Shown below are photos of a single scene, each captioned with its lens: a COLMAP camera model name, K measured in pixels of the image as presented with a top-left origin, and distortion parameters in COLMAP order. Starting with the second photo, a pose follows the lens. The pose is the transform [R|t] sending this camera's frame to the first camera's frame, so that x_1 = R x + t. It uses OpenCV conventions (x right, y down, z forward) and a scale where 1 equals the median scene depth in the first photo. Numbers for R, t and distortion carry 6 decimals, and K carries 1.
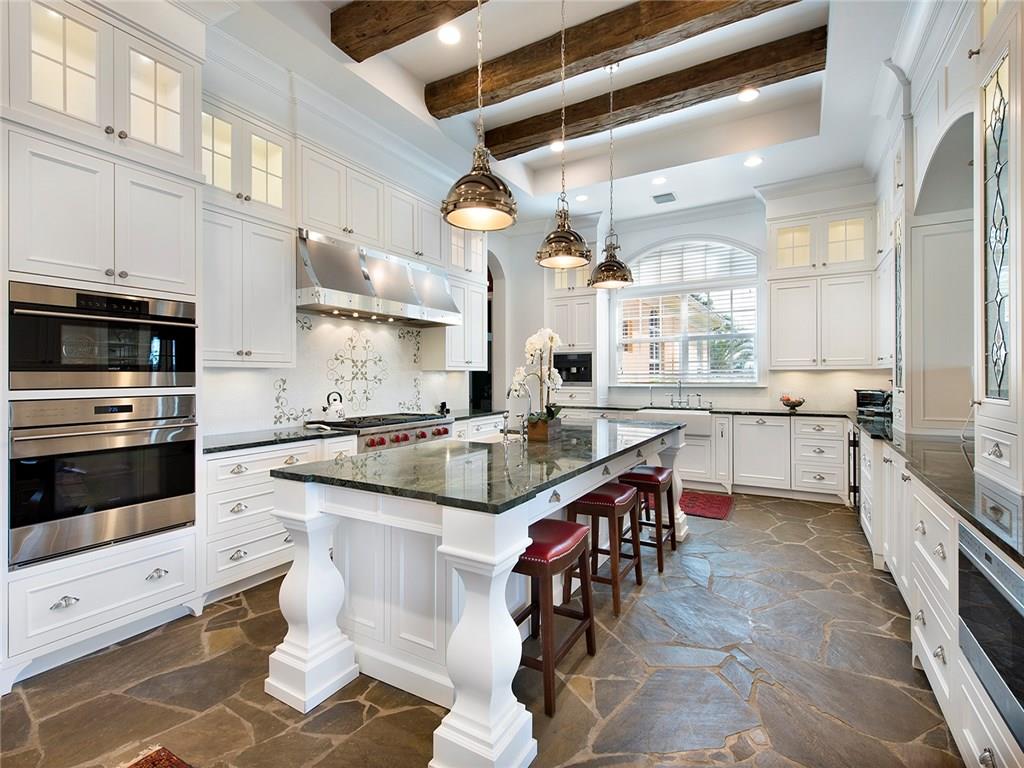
lens RADIAL K [[461.6, 0, 535.7], [0, 461.6, 377.3], [0, 0, 1]] dist [0.014363, 0.000232]
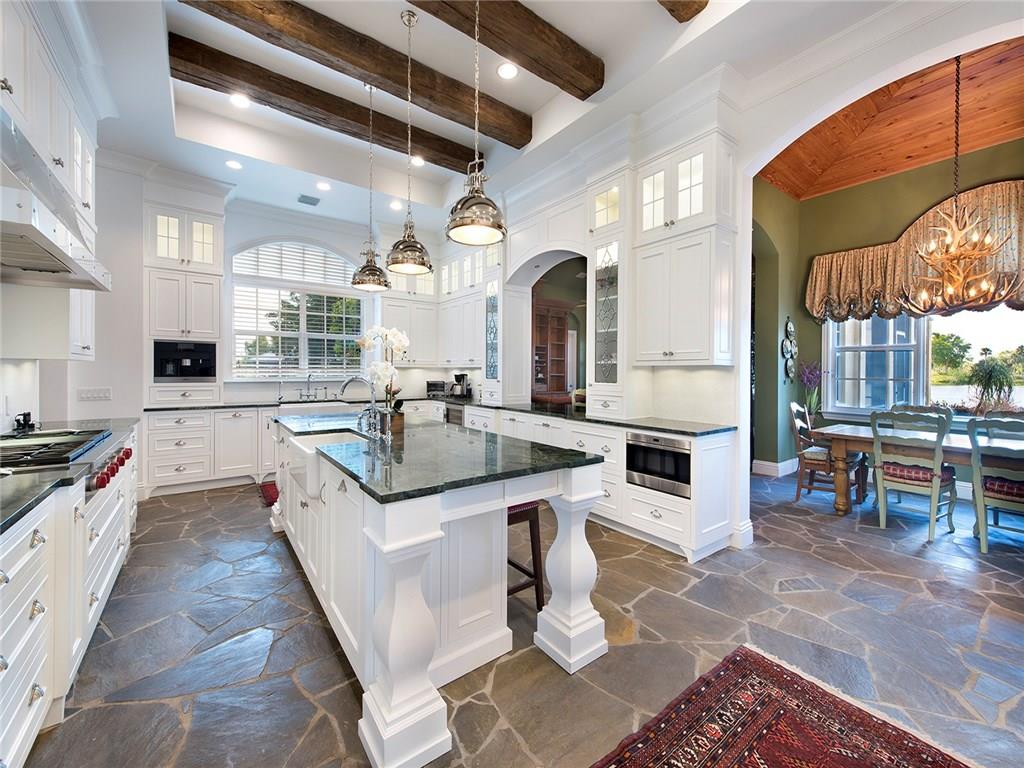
lens RADIAL K [[420.0, 0, 513.1], [0, 420.0, 375.3], [0, 0, 1]] dist [-0.000999, -0.000069]
pose [[0.398618, -0.002764, 0.917113, -0.543421], [-0.003290, 0.999985, 0.004444, 0.002447], [-0.917111, -0.004789, 0.398603, 0.265663]]
